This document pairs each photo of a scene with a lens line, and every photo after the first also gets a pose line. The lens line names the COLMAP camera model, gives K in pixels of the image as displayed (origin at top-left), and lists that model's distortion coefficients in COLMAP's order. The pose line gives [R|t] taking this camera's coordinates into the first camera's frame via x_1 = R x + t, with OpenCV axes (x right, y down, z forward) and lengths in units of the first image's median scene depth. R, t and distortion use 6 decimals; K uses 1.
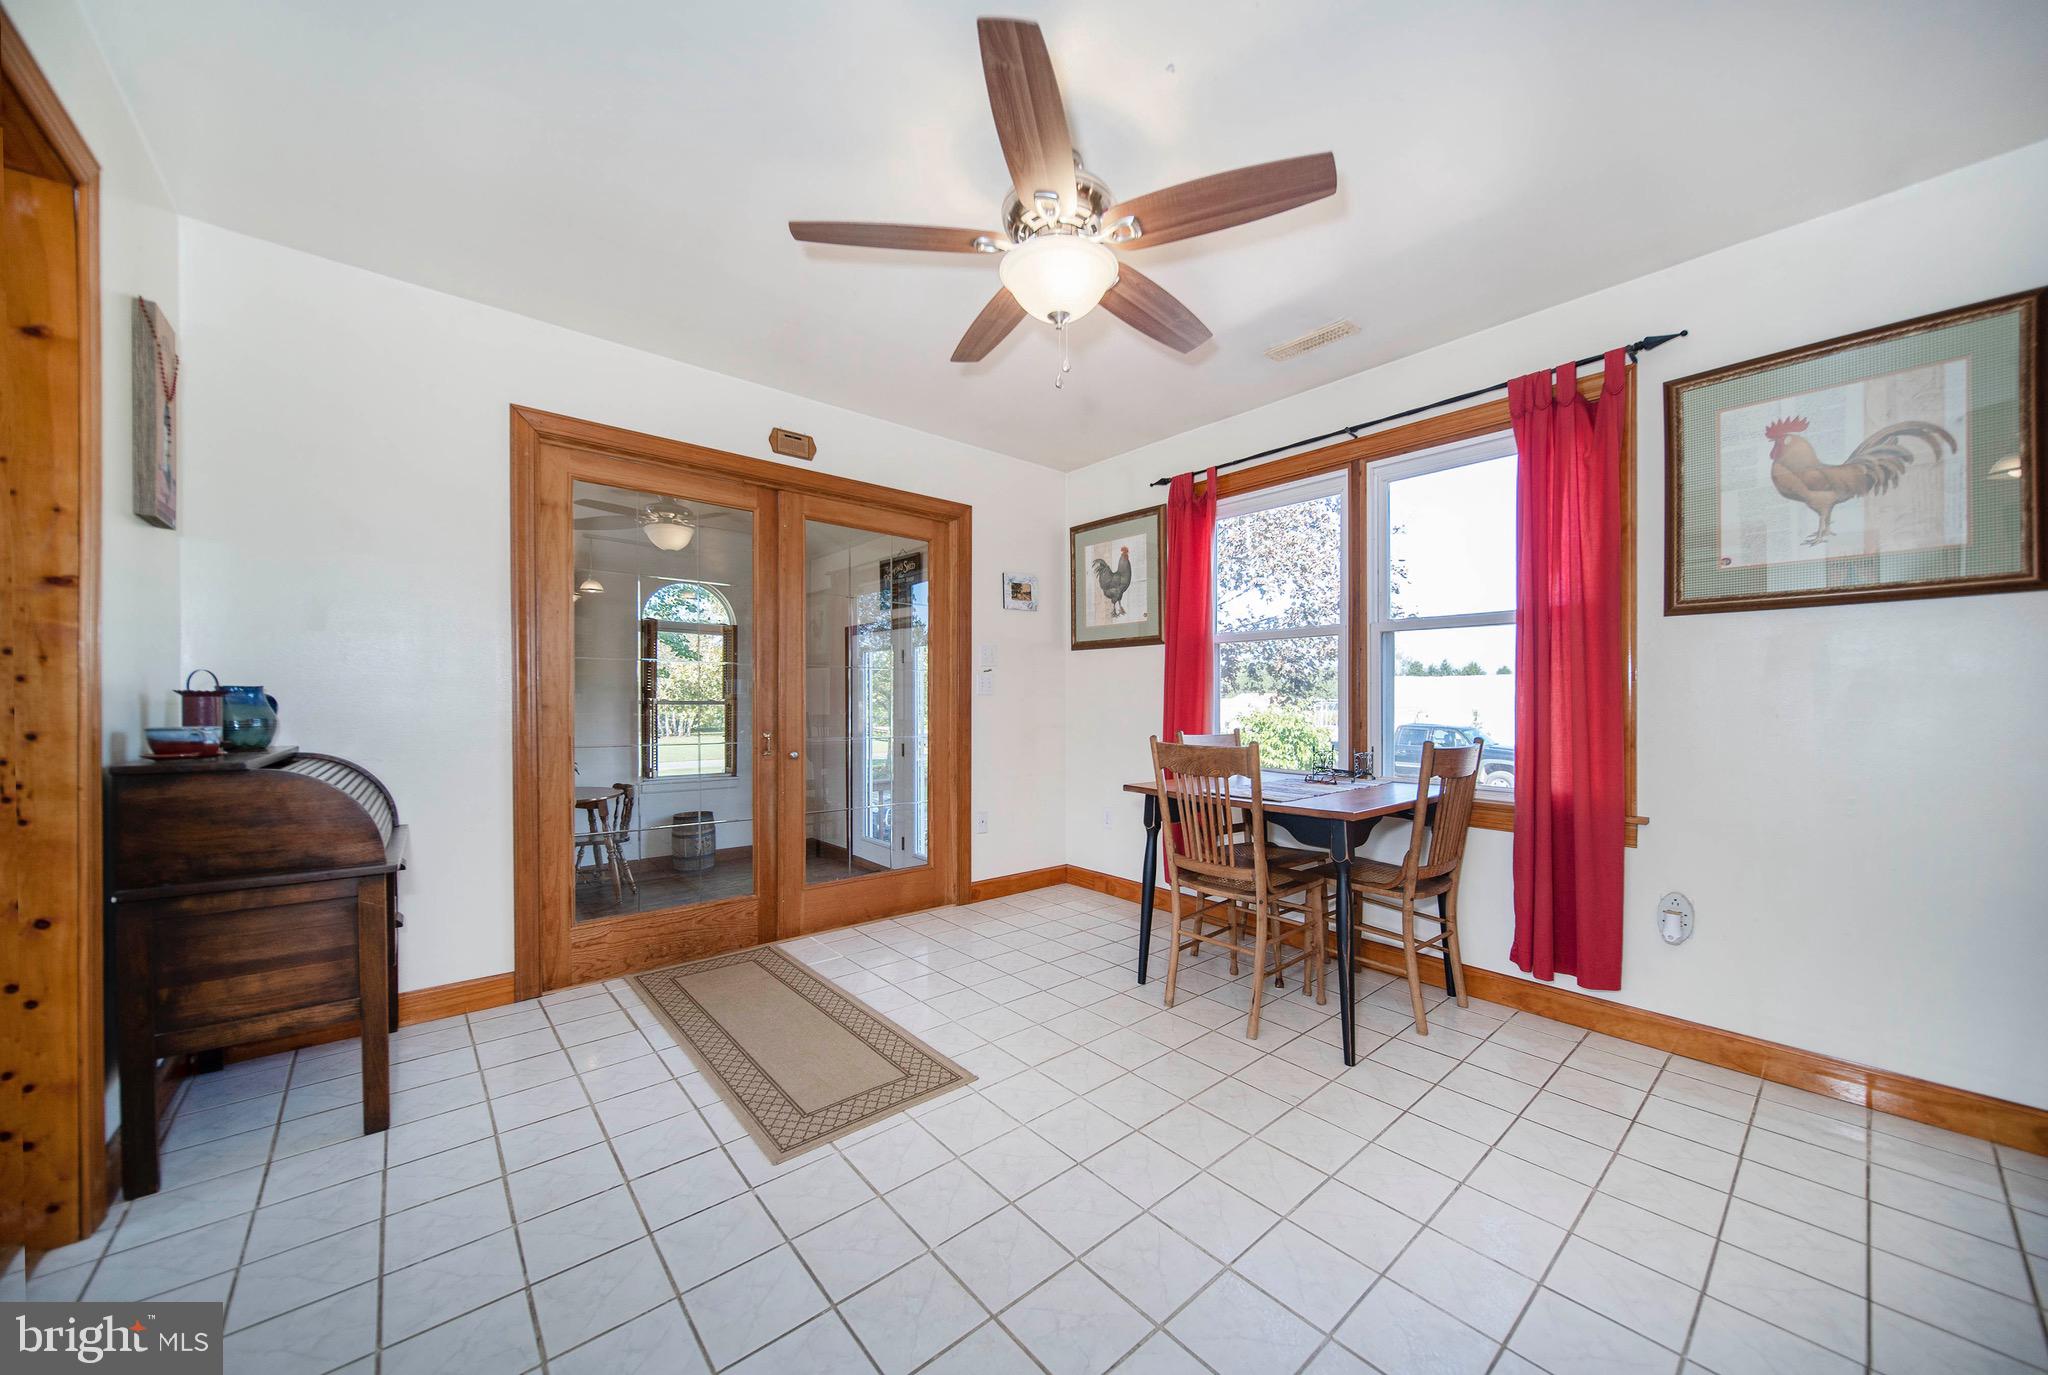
lens RADIAL K [[732.3, 0, 1020.8], [0, 732.3, 708.8], [0, 0, 1]] dist [0.003228, 0.000080]
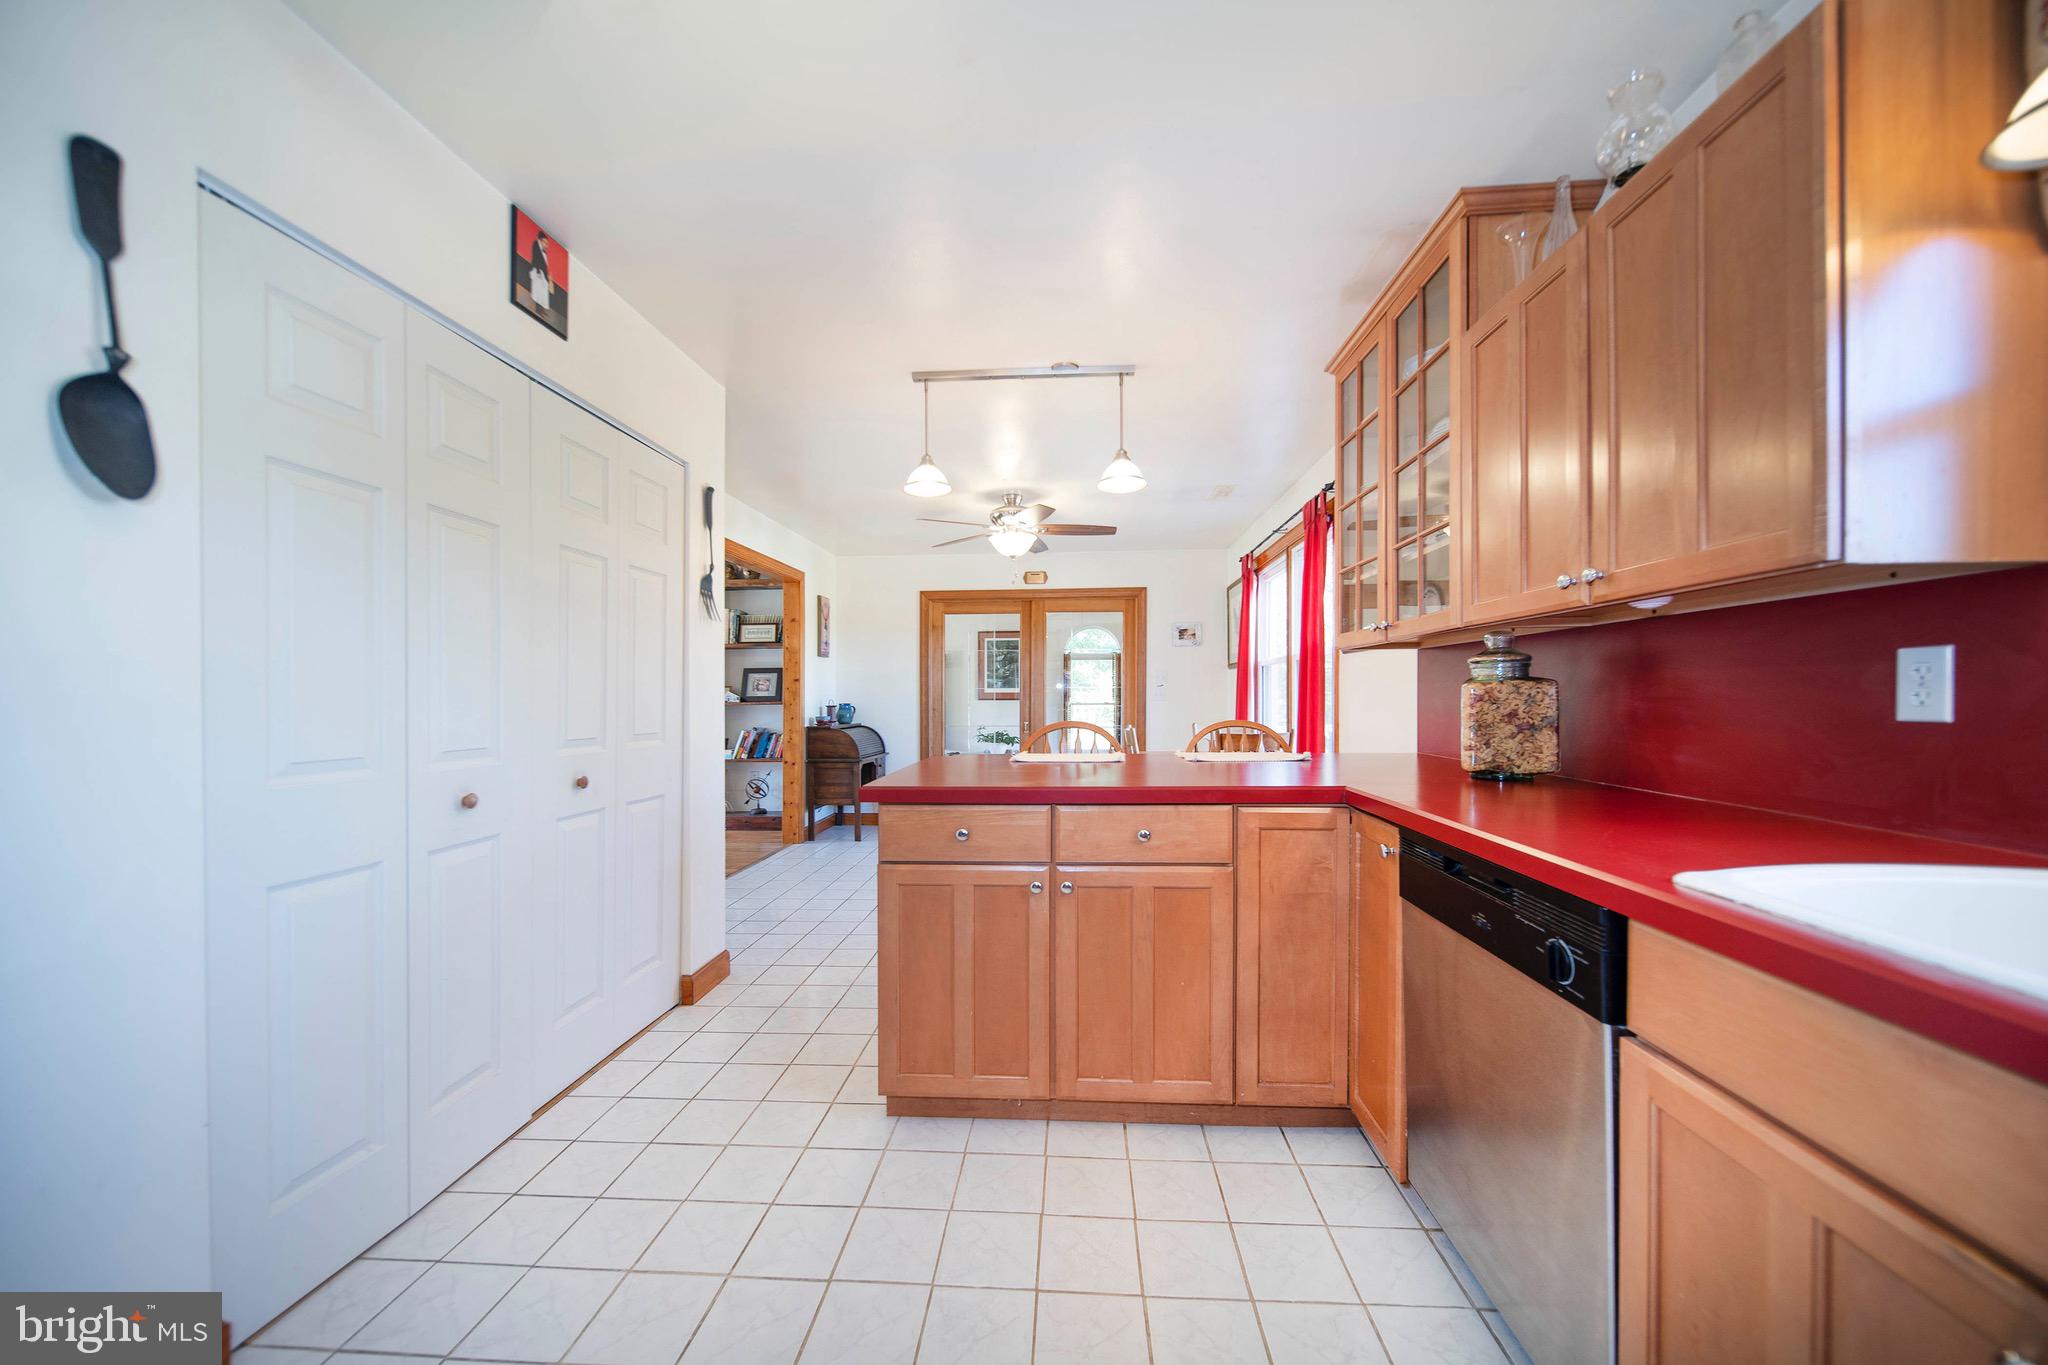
lens RADIAL K [[724.1, 0, 1027.6], [0, 724.1, 699.2], [0, 0, 1]] dist [-0.006040, 0.000262]
pose [[0.720473, -0.008035, -0.693436, 1.440147], [0.003863, 0.999964, -0.007574, -0.019408], [0.693472, 0.002778, 0.720478, -0.601977]]
